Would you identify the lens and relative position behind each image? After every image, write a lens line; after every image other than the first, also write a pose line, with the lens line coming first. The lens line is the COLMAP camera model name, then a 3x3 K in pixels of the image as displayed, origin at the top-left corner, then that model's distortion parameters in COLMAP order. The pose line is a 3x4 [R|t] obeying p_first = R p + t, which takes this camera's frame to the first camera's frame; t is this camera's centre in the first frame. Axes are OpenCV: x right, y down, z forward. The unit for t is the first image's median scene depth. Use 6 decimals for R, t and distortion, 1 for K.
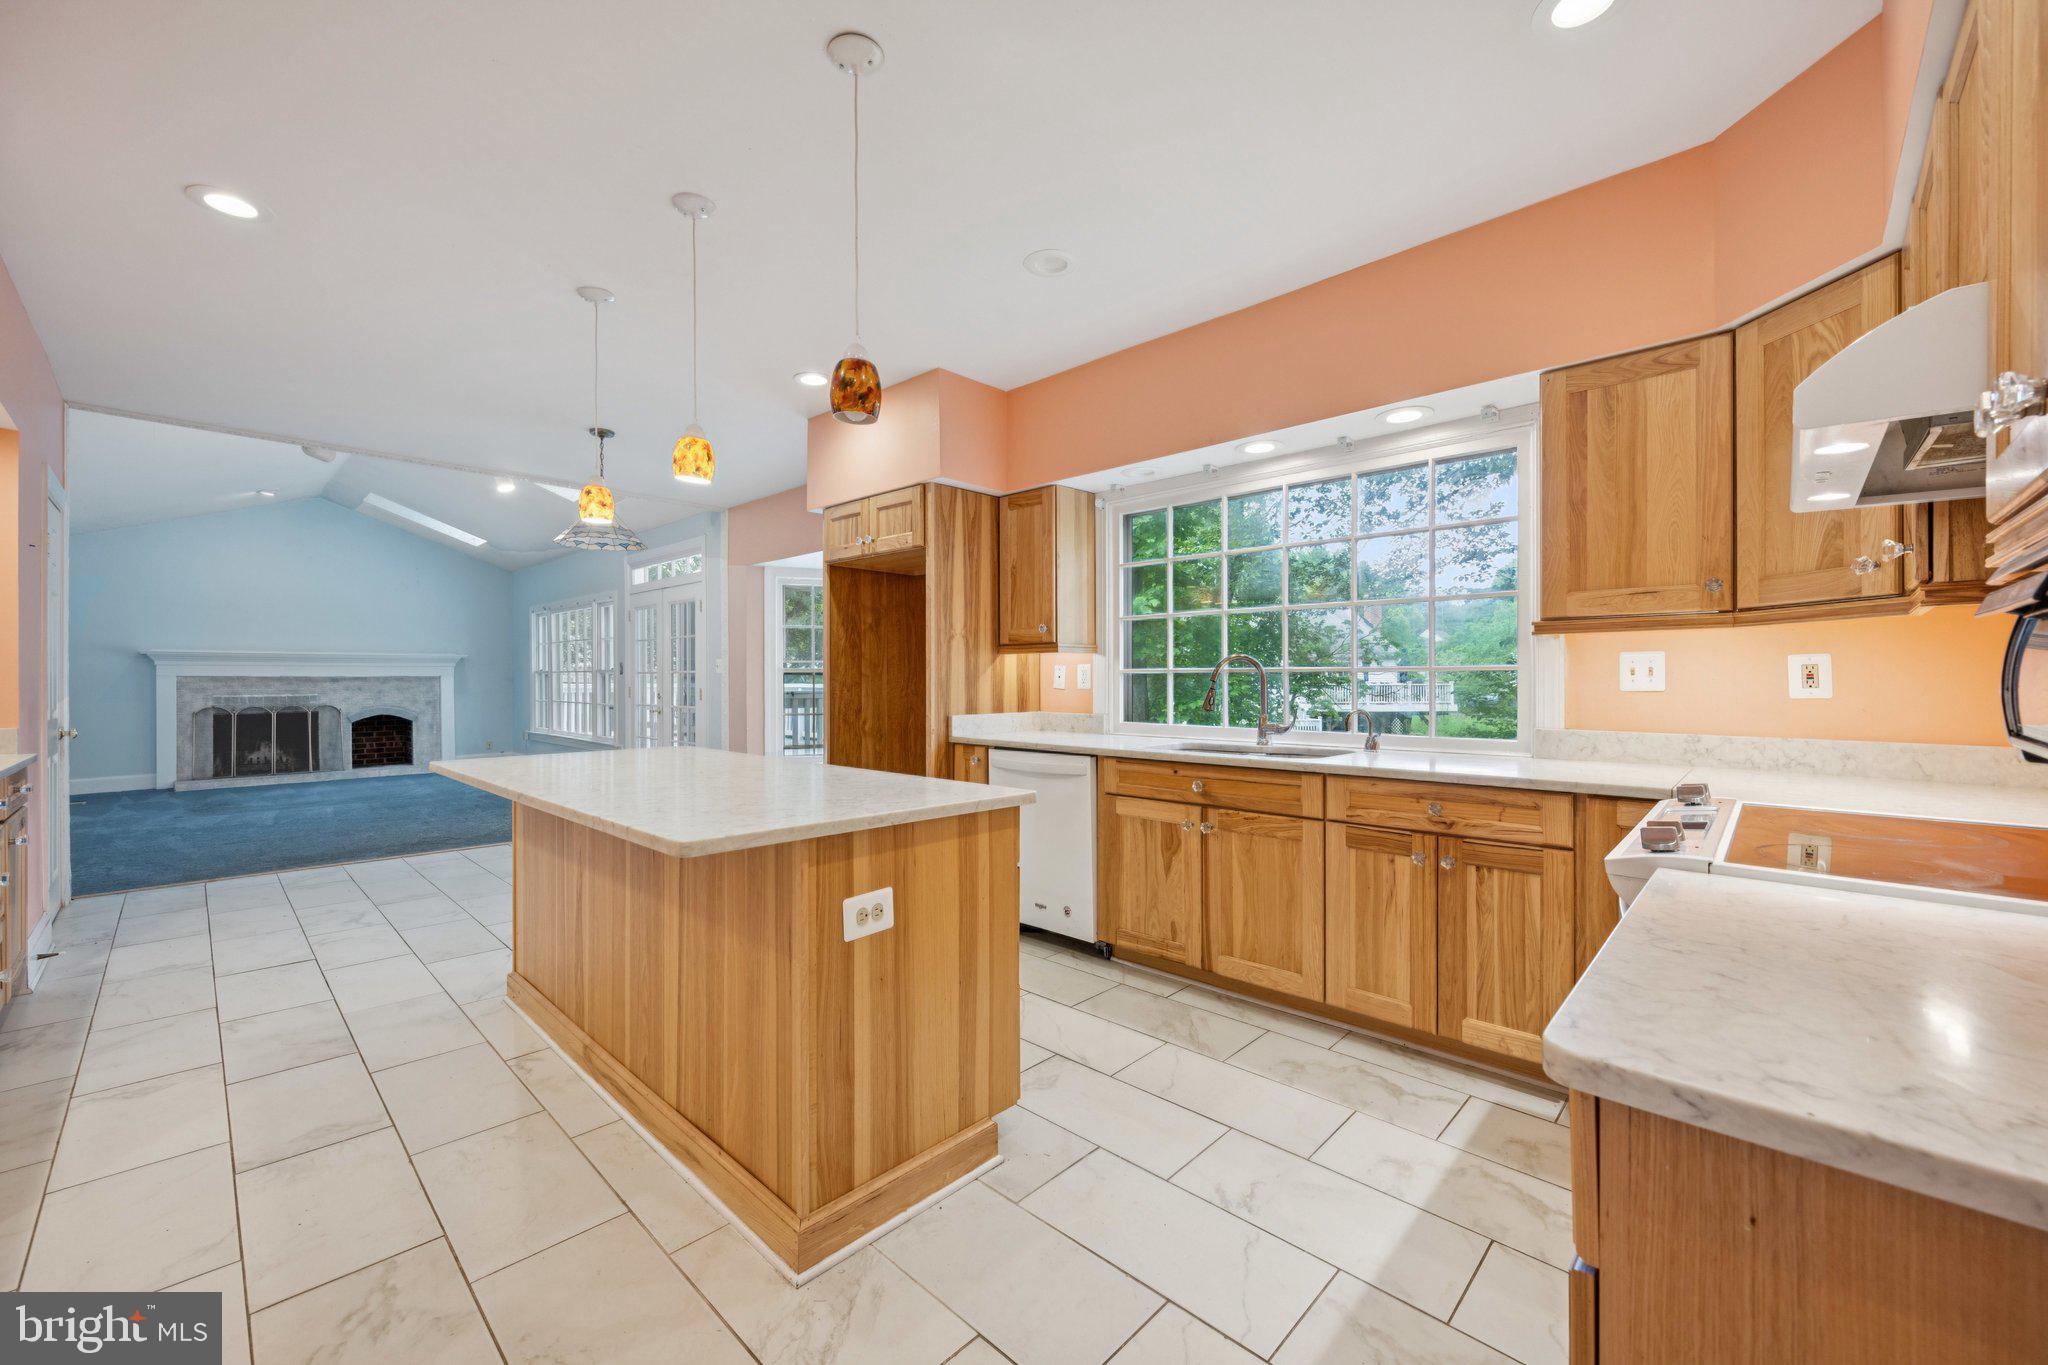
lens RADIAL K [[799.7, 0, 1019.7], [0, 799.7, 681.3], [0, 0, 1]] dist [0.000995, 0.000249]
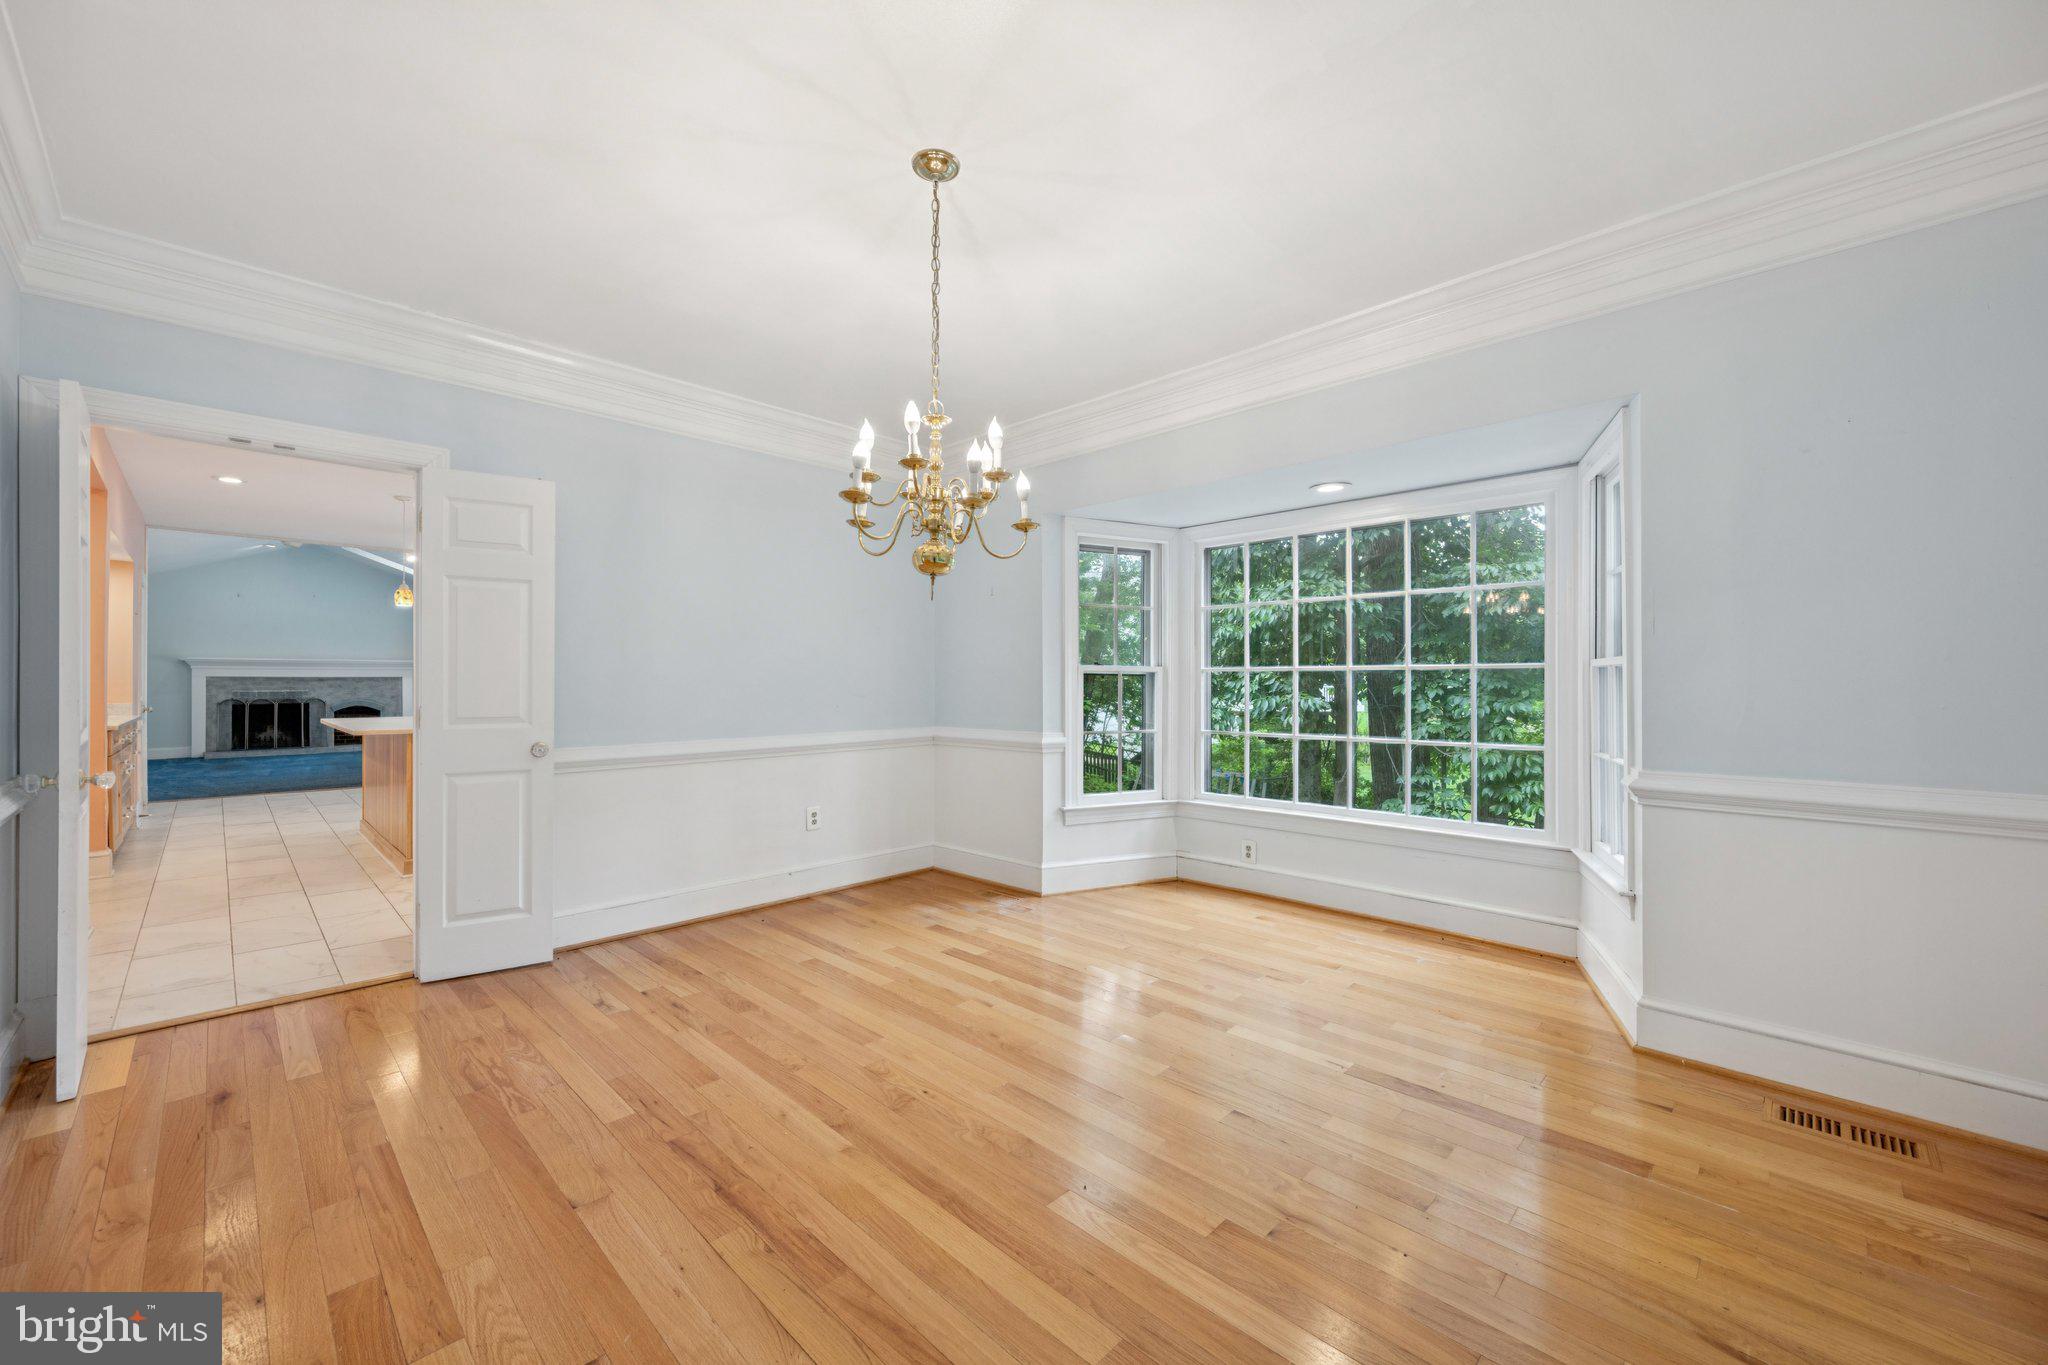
lens RADIAL K [[799.7, 0, 1021.9], [0, 799.7, 680.7], [0, 0, 1]] dist [0.000995, 0.000249]
pose [[0.999877, 0.000482, -0.015694, 0.380168], [-0.000543, 0.999992, -0.003875, 0.004974], [0.015692, 0.003883, 0.999869, -0.363267]]
